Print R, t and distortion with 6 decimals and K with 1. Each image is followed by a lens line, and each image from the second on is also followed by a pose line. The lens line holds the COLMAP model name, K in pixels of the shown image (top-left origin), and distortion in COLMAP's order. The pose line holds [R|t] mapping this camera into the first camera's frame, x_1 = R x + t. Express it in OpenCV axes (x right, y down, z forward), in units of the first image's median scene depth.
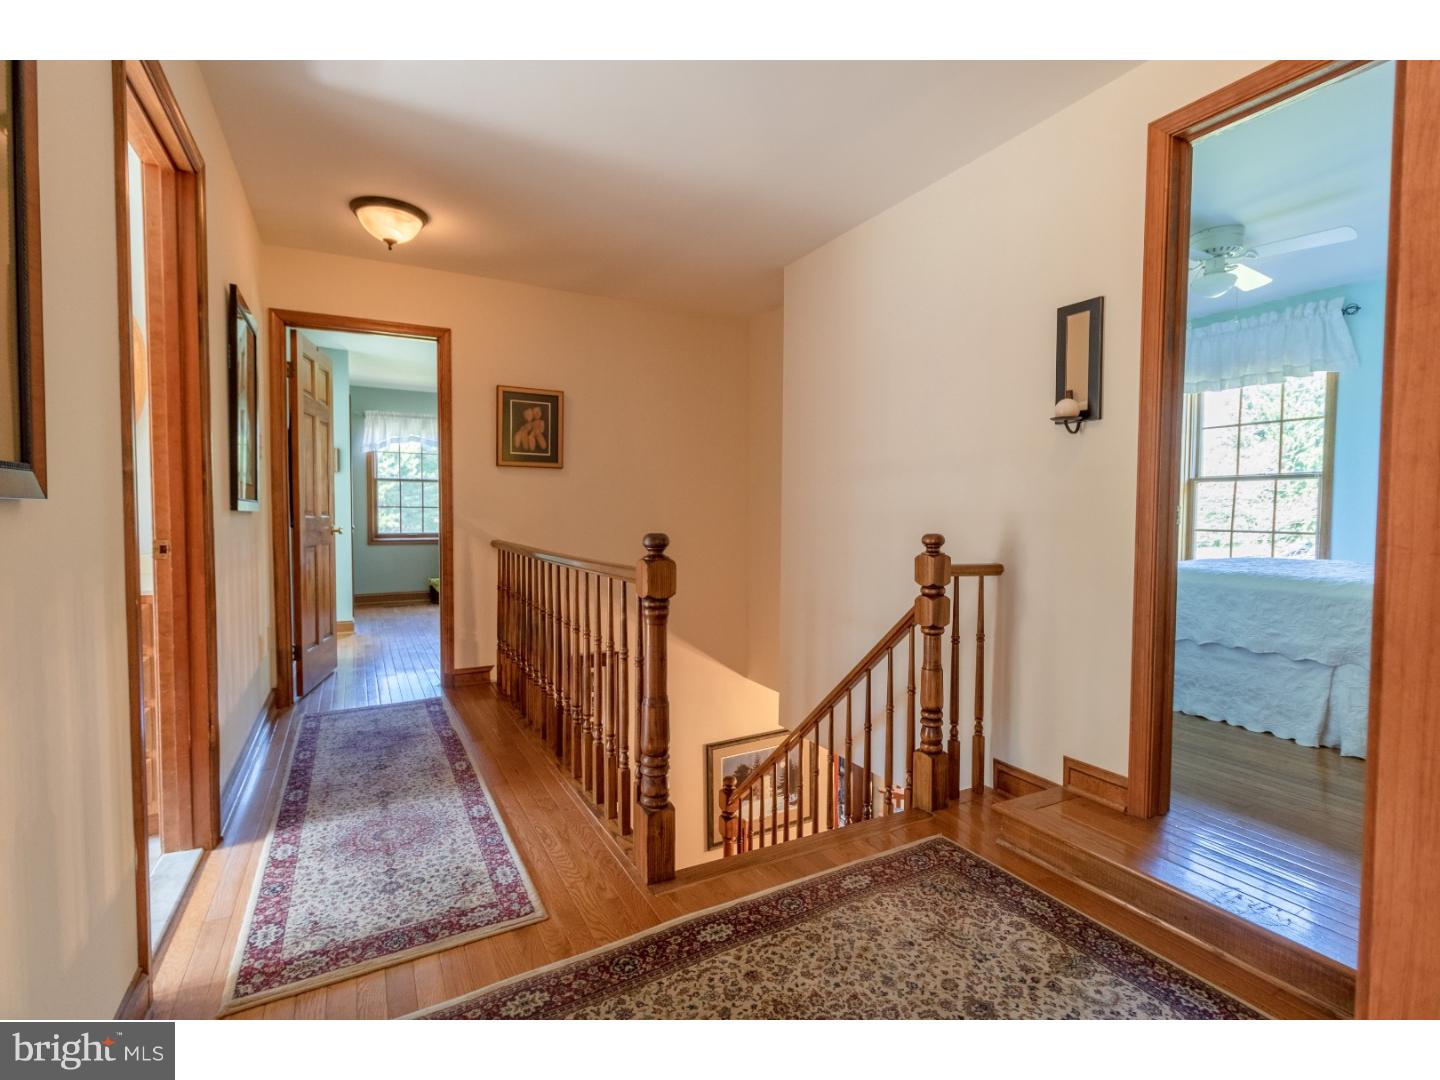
lens RADIAL K [[662.2, 0, 710.8], [0, 662.2, 526.0], [0, 0, 1]] dist [0.001144, -0.000728]
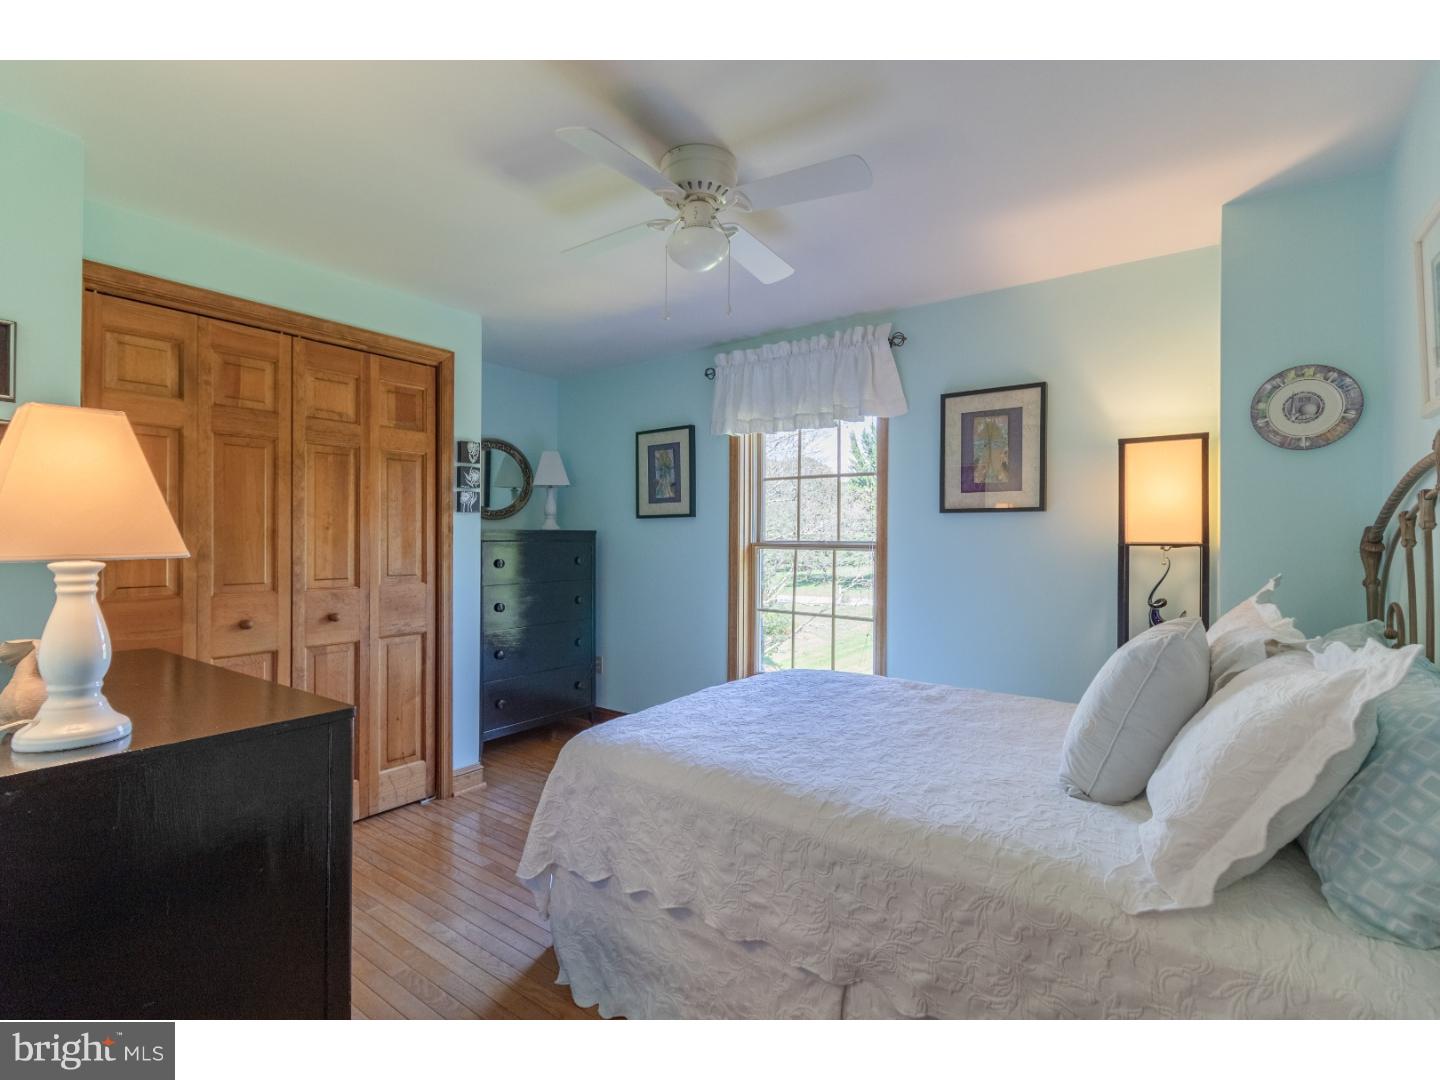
lens RADIAL K [[662.2, 0, 718.6], [0, 662.2, 541.6], [0, 0, 1]] dist [0.001144, -0.000728]
pose [[0.896741, -0.007083, 0.442500, 0.412107], [0.015396, 0.999766, -0.015198, -0.074799], [-0.442288, 0.020442, 0.896640, 0.379740]]
